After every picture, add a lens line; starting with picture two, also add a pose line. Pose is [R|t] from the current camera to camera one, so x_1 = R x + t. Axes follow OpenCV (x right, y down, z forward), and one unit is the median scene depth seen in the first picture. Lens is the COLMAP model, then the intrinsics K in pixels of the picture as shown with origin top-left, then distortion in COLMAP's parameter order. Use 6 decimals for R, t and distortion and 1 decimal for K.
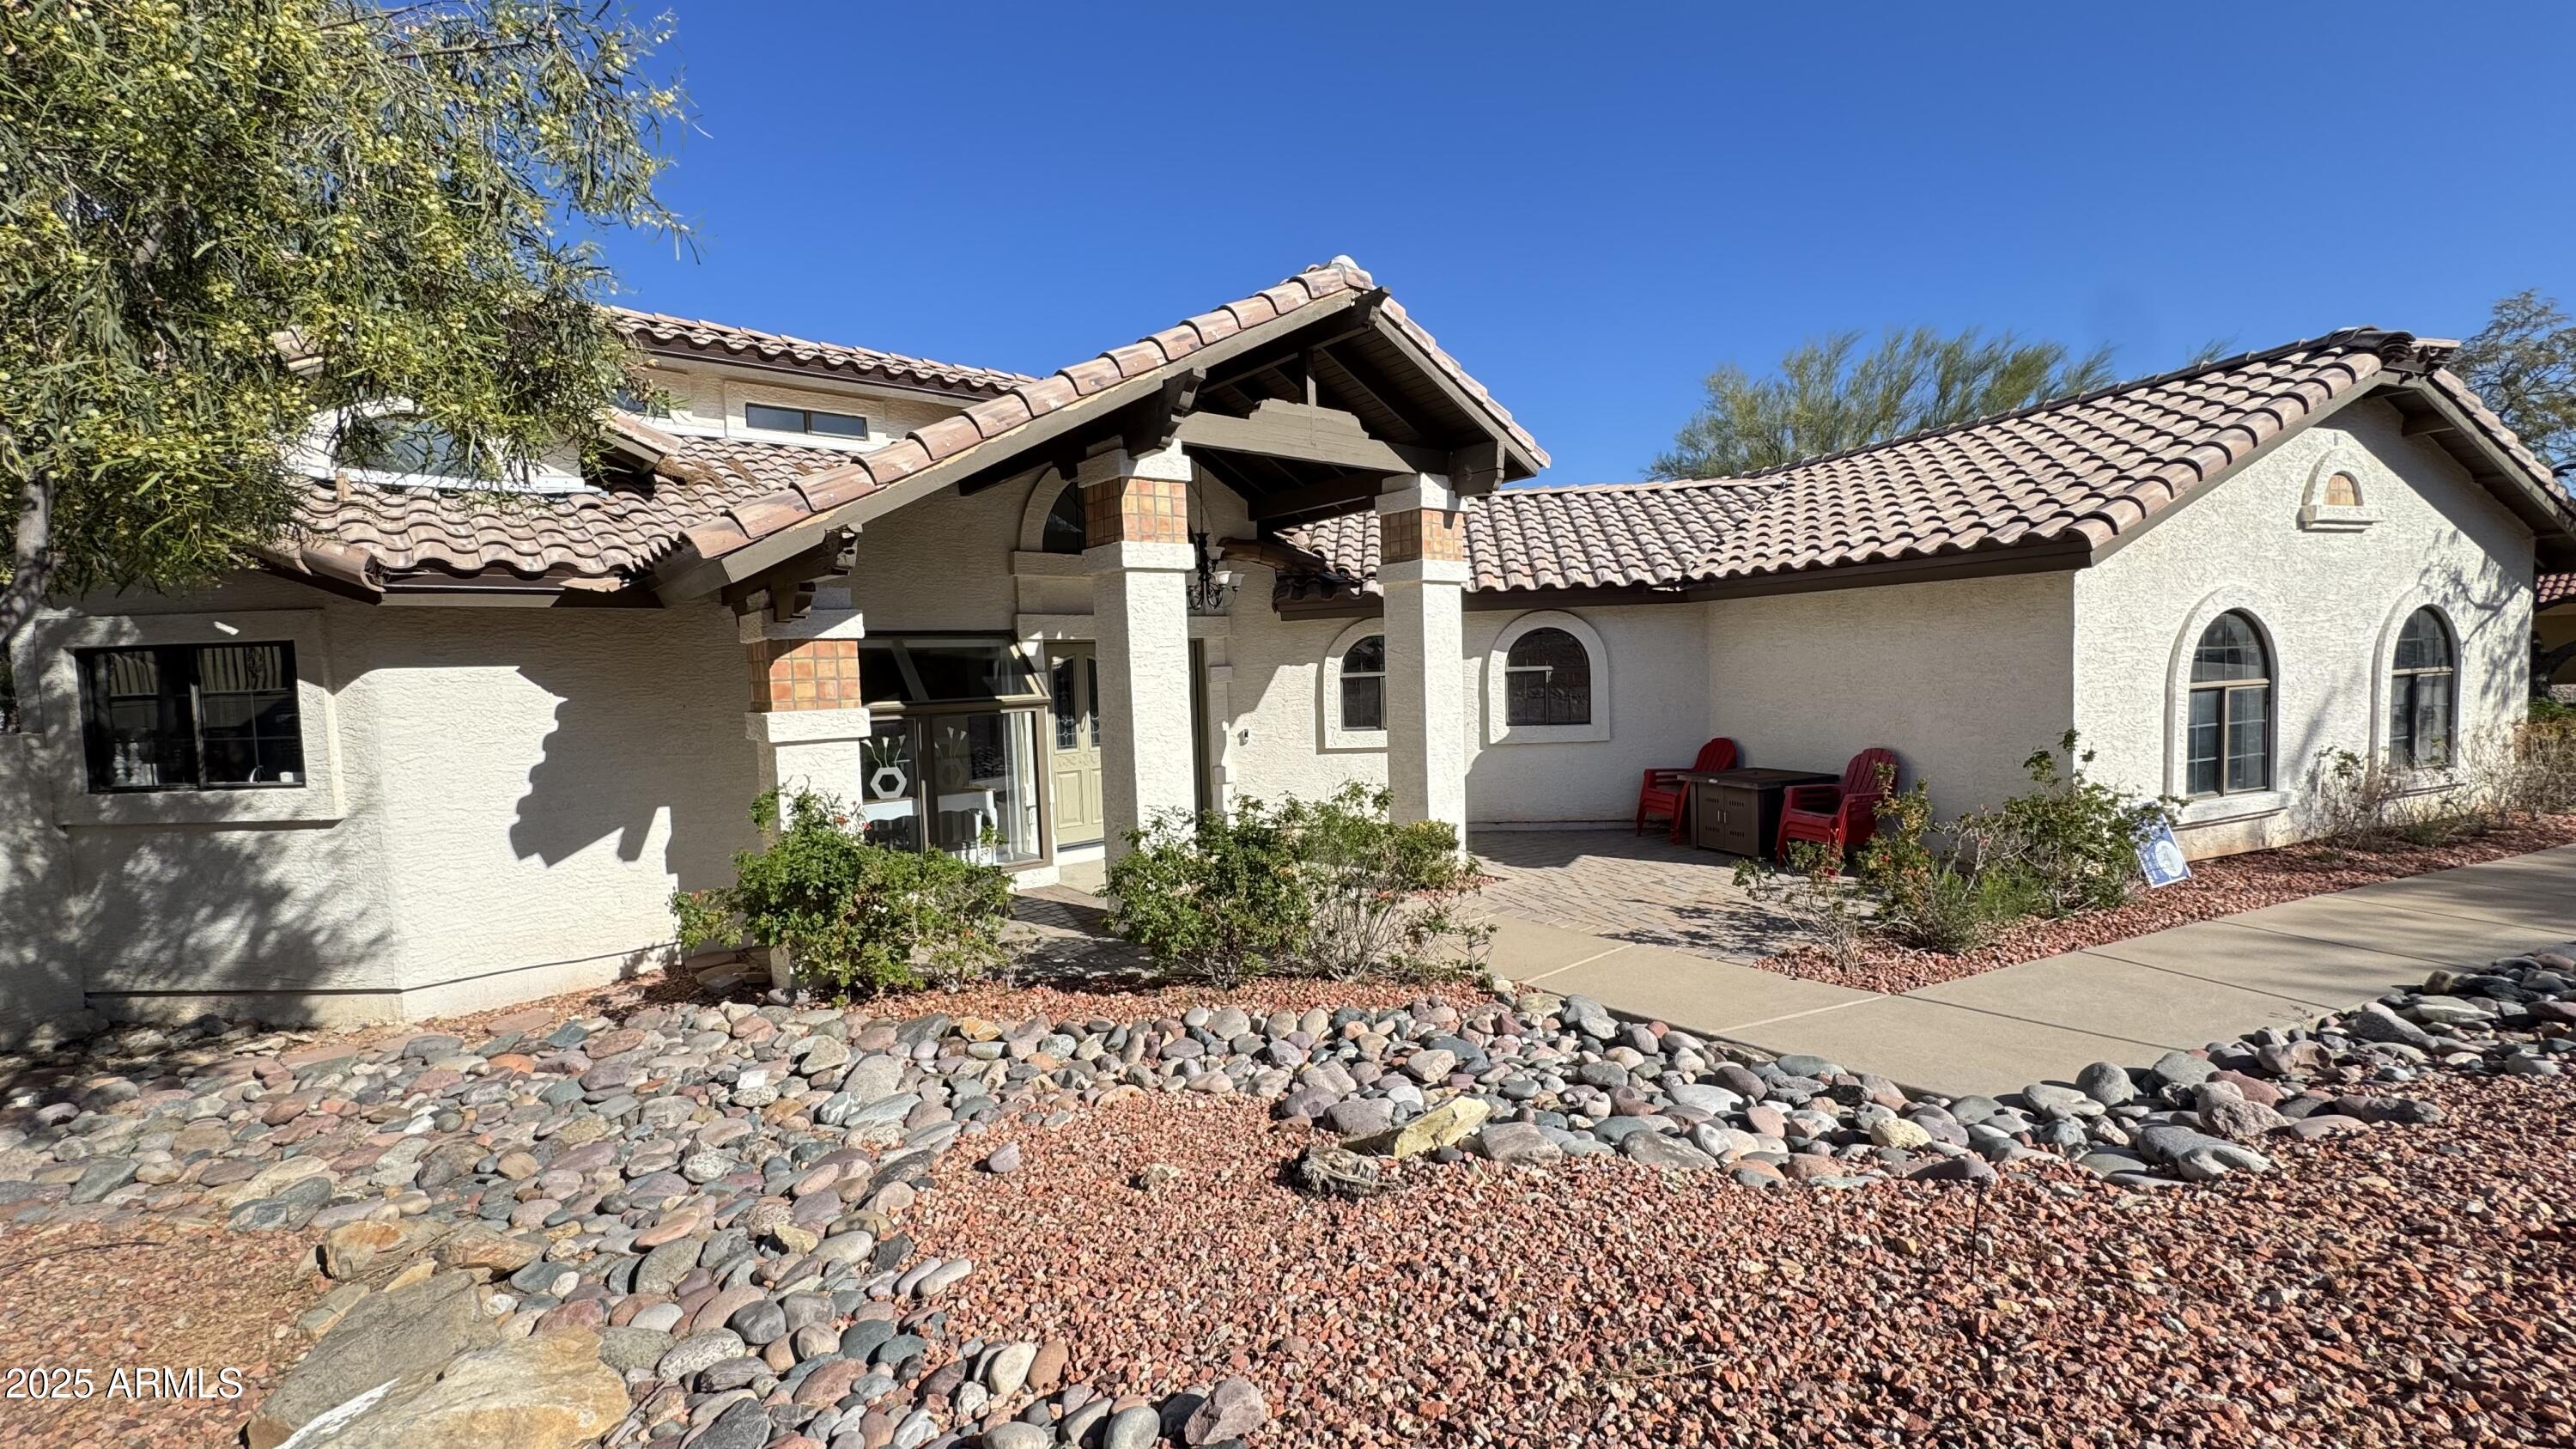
lens RADIAL K [[1024.4, 0, 1277.0], [0, 1024.4, 722.6], [0, 0, 1]] dist [0.000274, -0.000333]
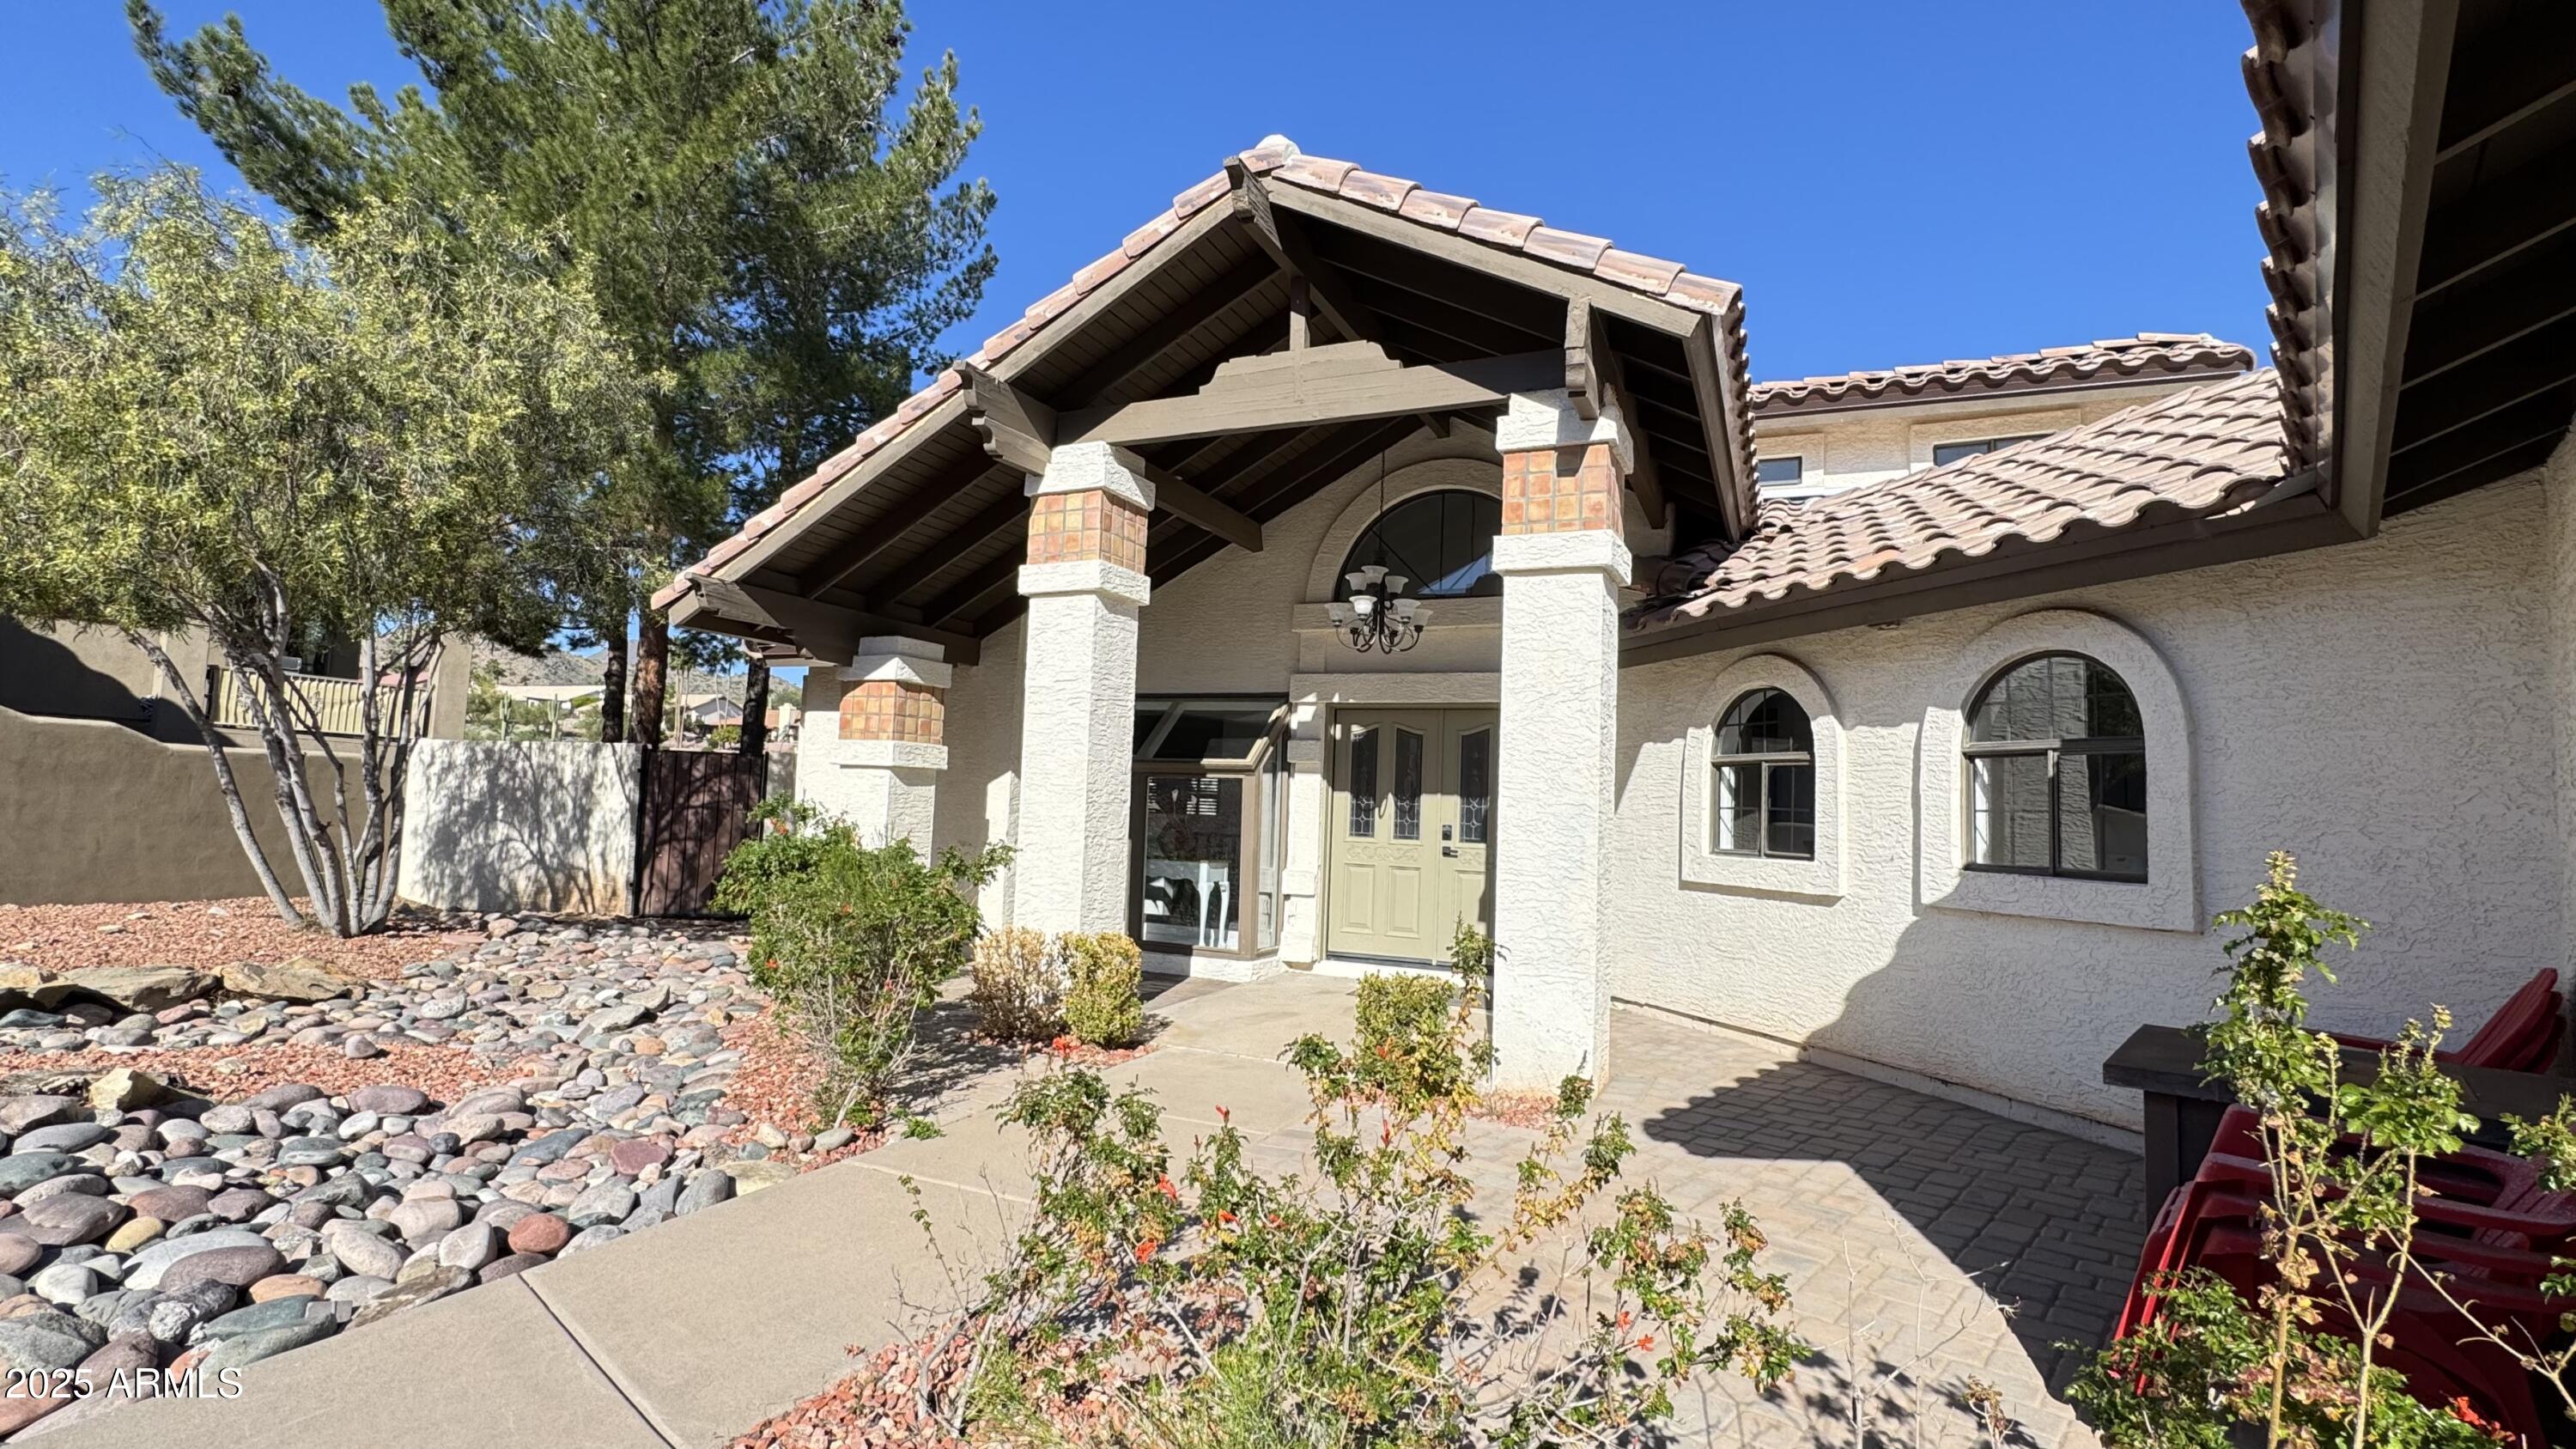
lens RADIAL K [[1106.6, 0, 1288.0], [0, 1106.6, 724.5], [0, 0, 1]] dist [0.000208, -0.000089]
pose [[0.450518, -0.015061, -0.892640, 0.658412], [-0.105684, 0.991928, -0.070075, 0.005531], [0.886490, 0.125908, 0.445290, 0.624969]]
